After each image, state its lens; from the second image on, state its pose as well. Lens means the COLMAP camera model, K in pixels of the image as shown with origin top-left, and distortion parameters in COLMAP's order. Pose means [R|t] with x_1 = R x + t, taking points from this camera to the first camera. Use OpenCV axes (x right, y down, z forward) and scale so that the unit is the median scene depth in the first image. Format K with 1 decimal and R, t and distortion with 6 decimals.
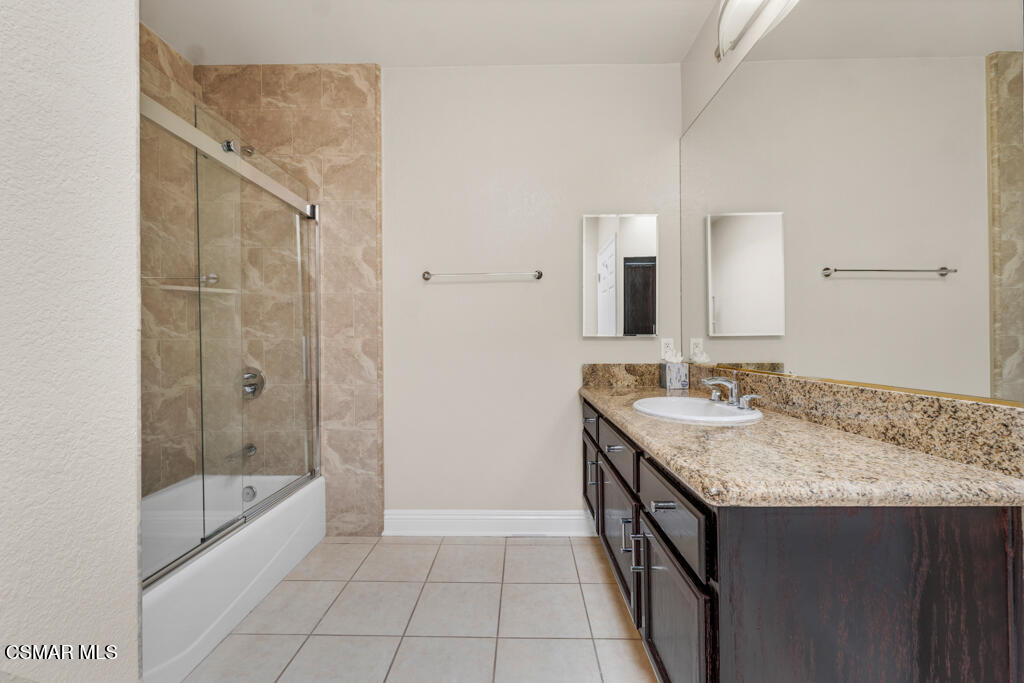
lens RADIAL K [[420.6, 0, 509.9], [0, 420.6, 338.9], [0, 0, 1]] dist [0.003573, -0.000654]
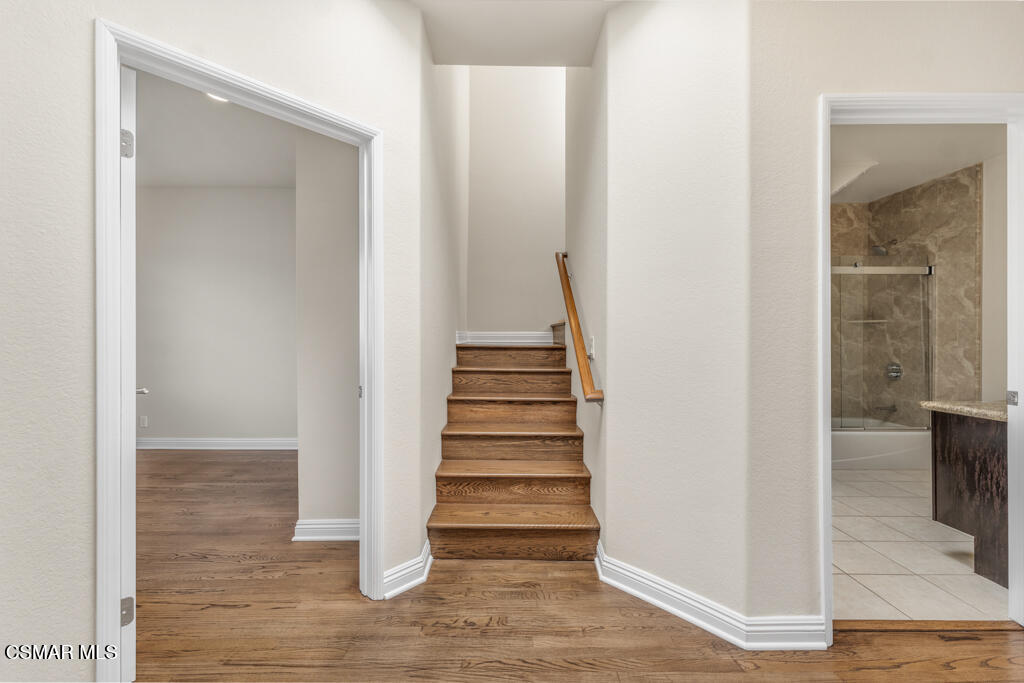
lens RADIAL K [[420.6, 0, 509.1], [0, 420.6, 340.3], [0, 0, 1]] dist [0.003573, -0.000654]
pose [[0.029363, 0.004243, -0.999560, 1.127355], [-0.001733, 0.999990, 0.004194, -0.032611], [0.999567, 0.001609, 0.029370, -0.690353]]
